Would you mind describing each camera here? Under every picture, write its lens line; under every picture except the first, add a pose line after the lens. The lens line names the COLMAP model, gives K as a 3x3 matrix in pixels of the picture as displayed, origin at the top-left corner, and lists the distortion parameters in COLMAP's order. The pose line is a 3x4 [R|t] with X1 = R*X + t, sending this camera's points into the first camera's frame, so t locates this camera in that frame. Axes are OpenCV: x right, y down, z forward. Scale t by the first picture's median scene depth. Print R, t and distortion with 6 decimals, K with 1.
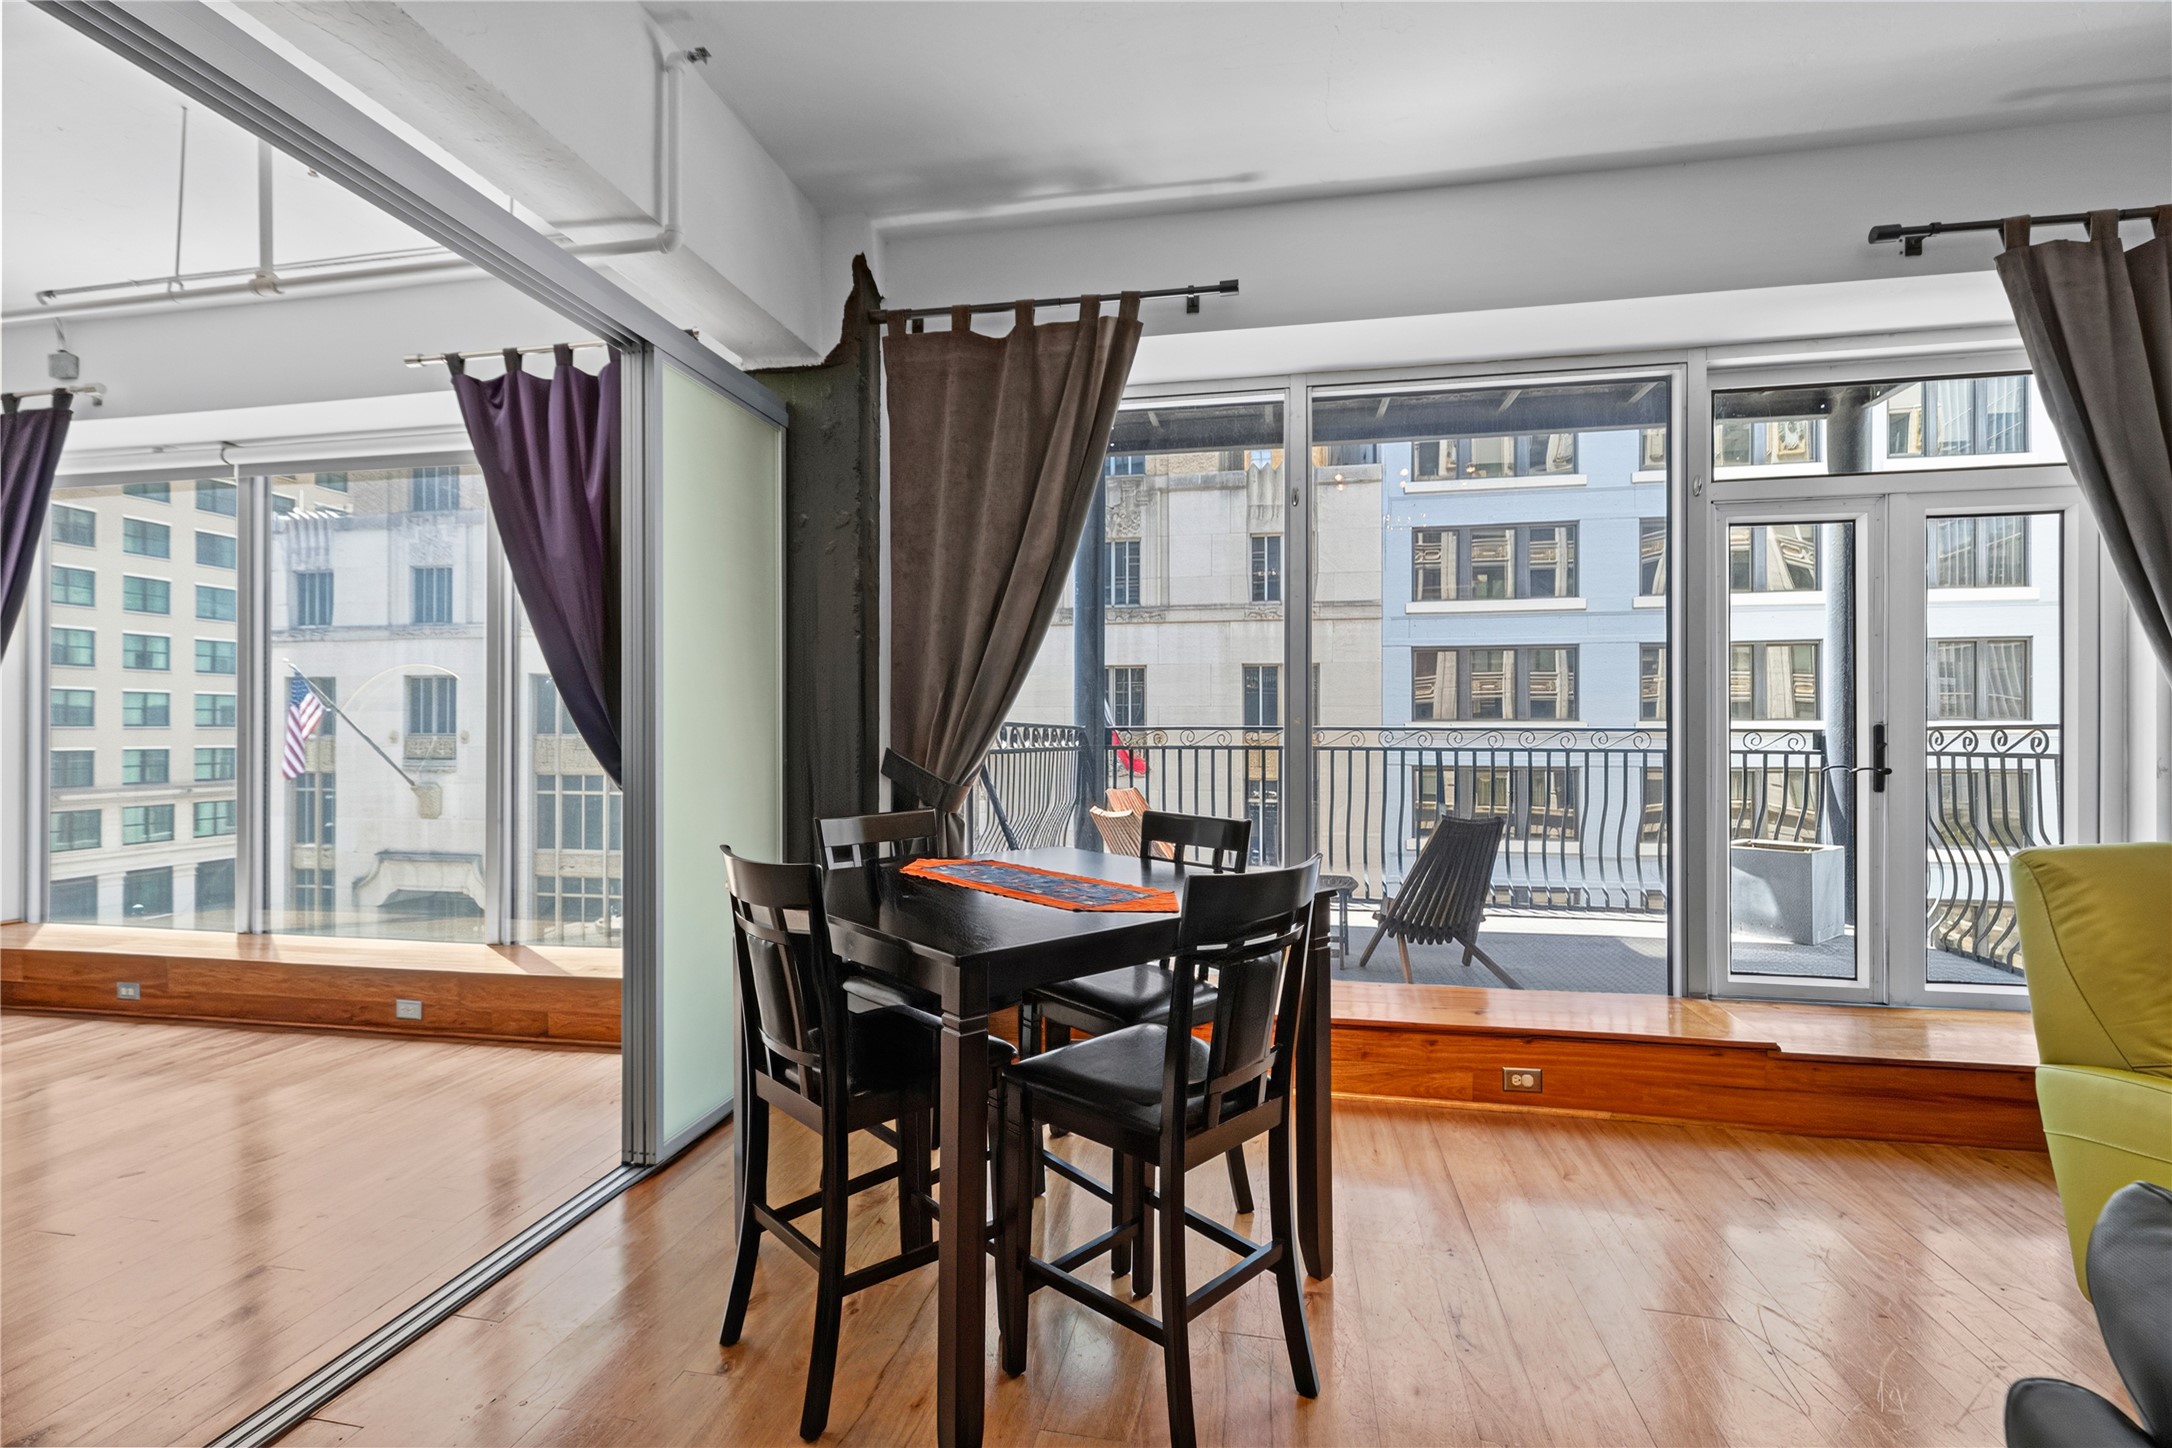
lens RADIAL K [[972.0, 0, 1086.0], [0, 972.0, 724.0], [0, 0, 1]] dist [-0.014127, 0.000101]
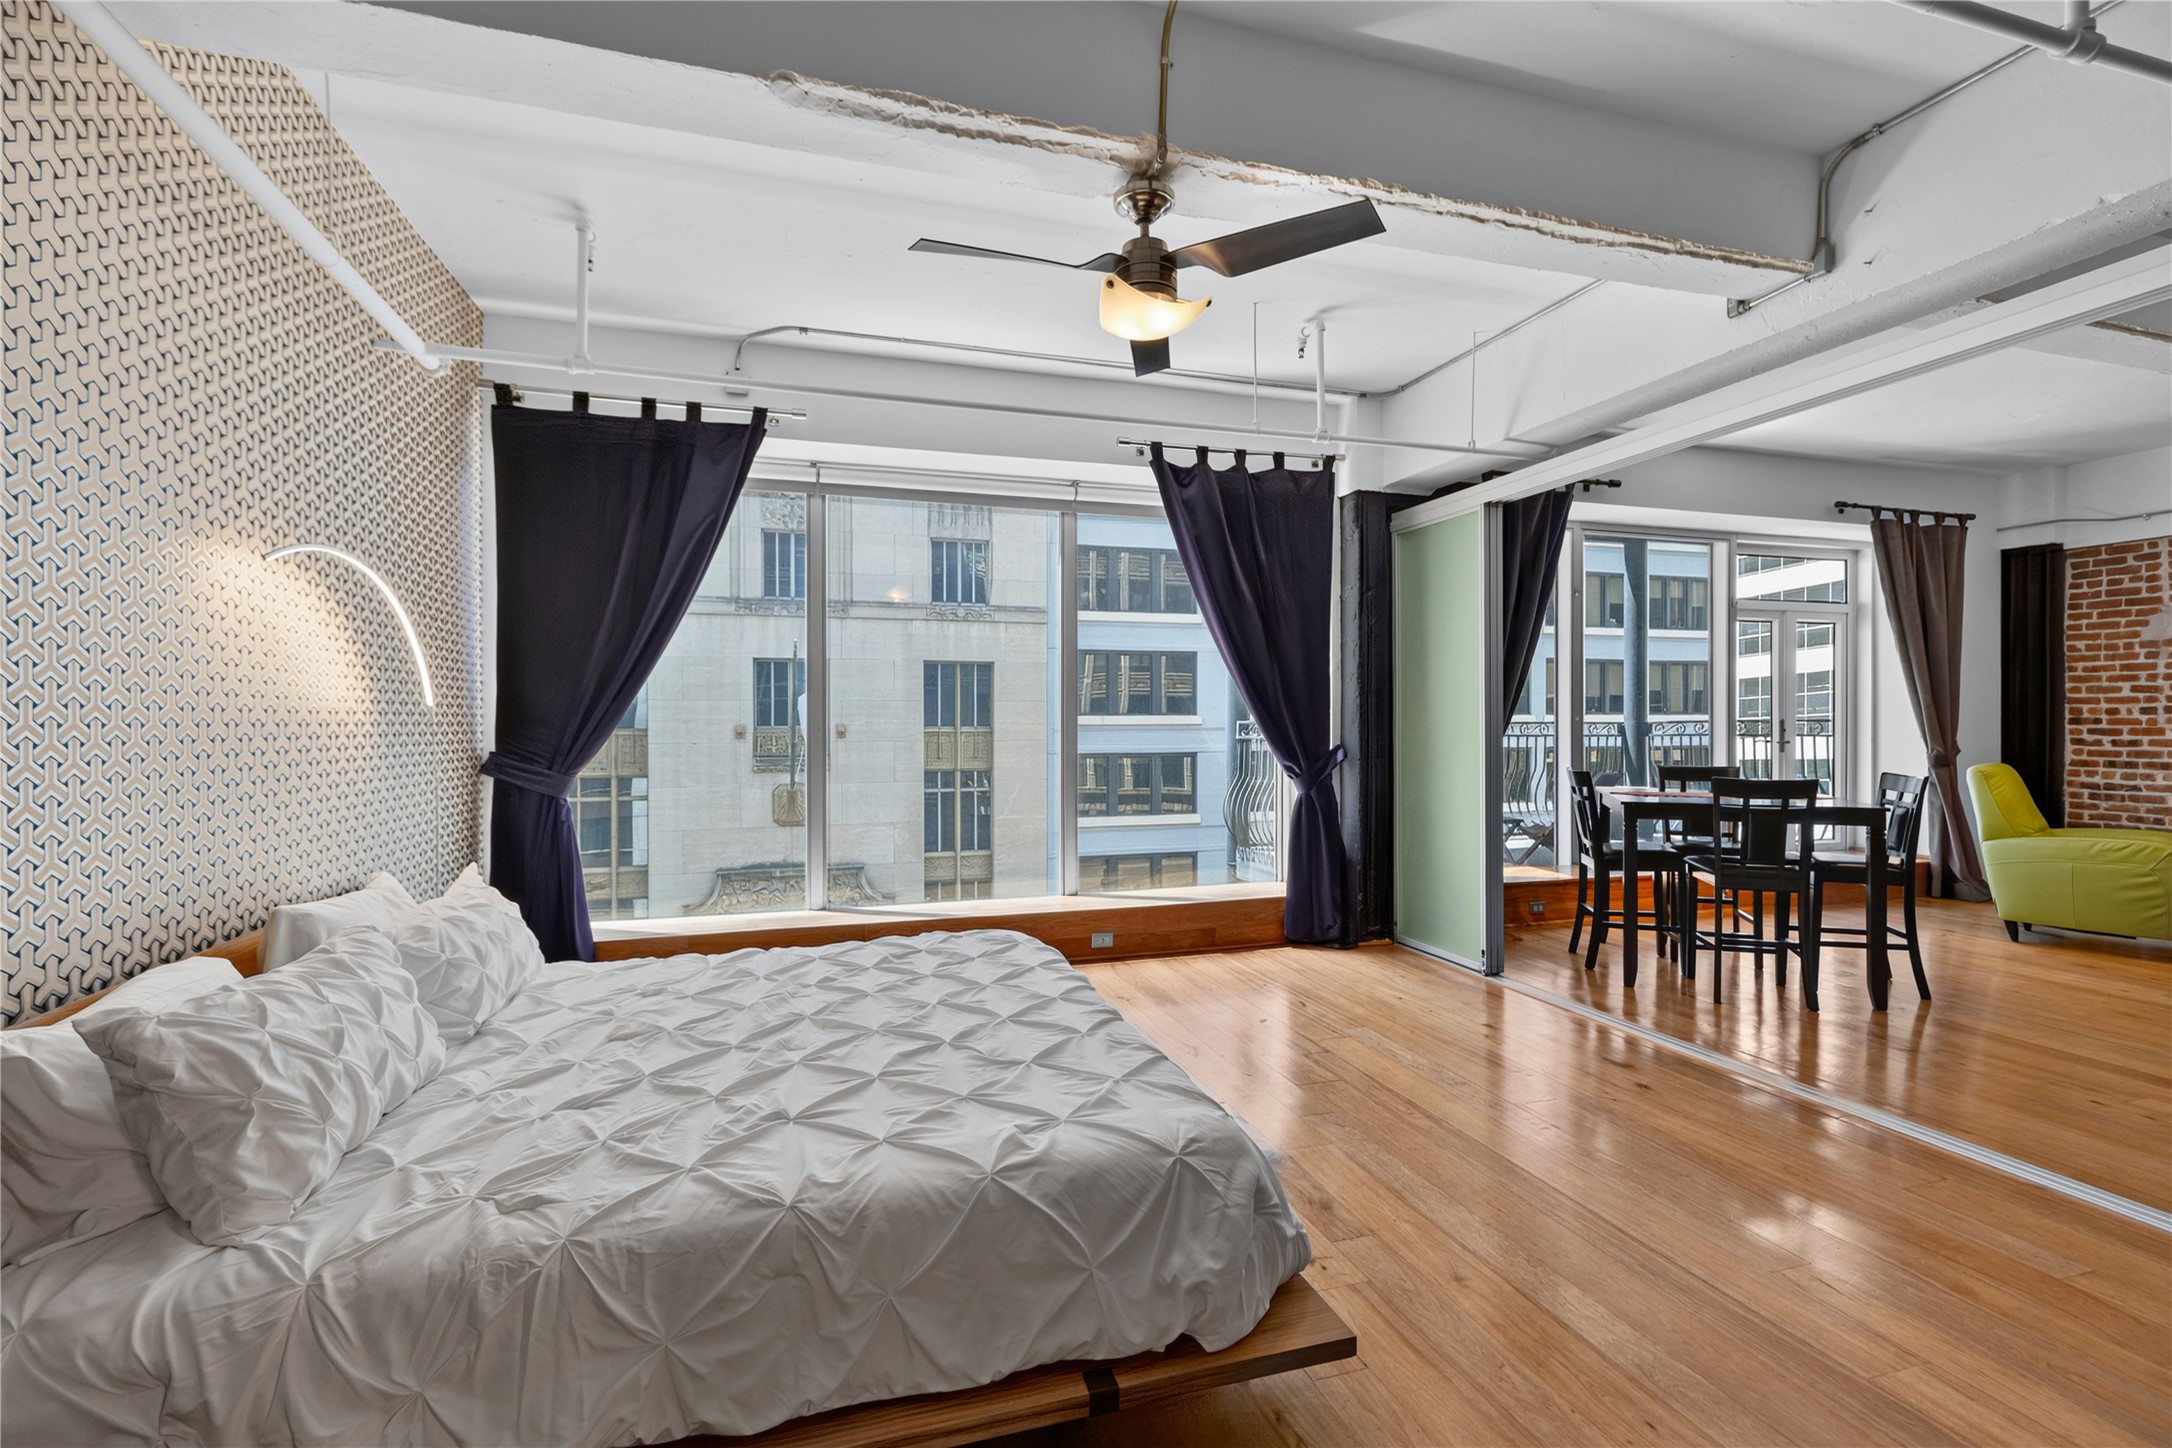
lens RADIAL K [[972.0, 0, 1086.0], [0, 972.0, 724.0], [0, 0, 1]] dist [-0.014127, 0.000101]
pose [[0.886104, -0.001067, 0.463484, -1.451519], [-0.002355, 0.999974, 0.006804, -0.003863], [-0.463480, -0.007121, 0.886079, -0.156648]]
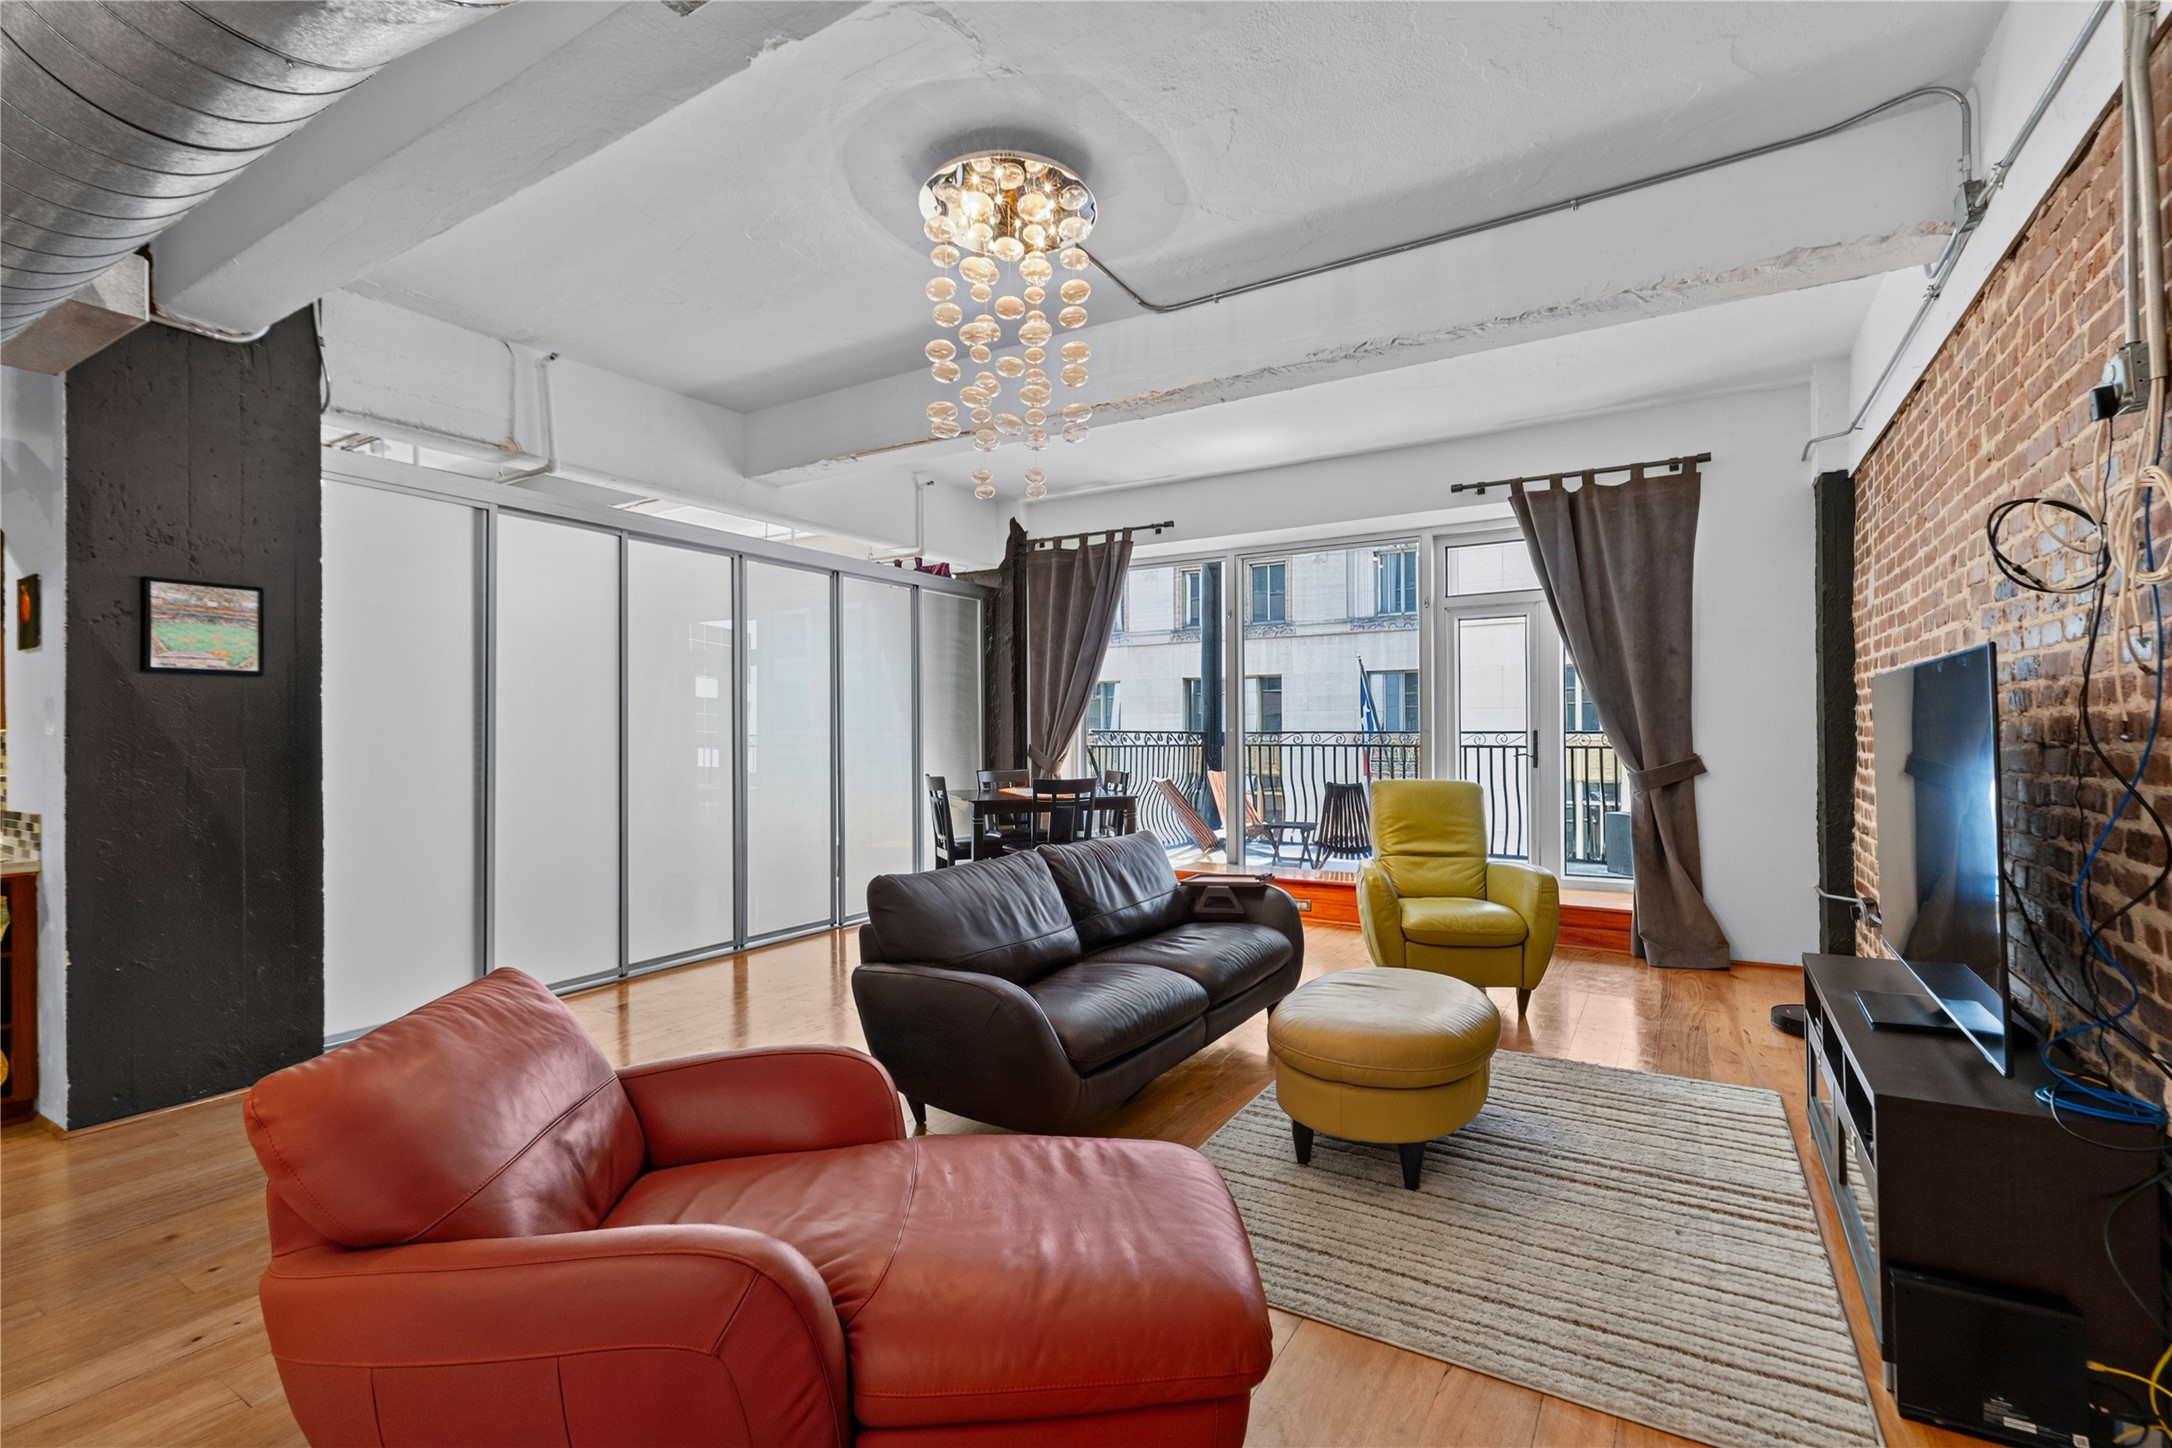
lens RADIAL K [[972.0, 0, 1086.0], [0, 972.0, 724.0], [0, 0, 1]] dist [-0.014127, 0.000101]
pose [[0.936045, -0.005124, -0.351844, 0.658850], [0.004968, 0.999987, -0.001347, -0.014896], [0.351847, -0.000487, 0.936058, -0.949887]]
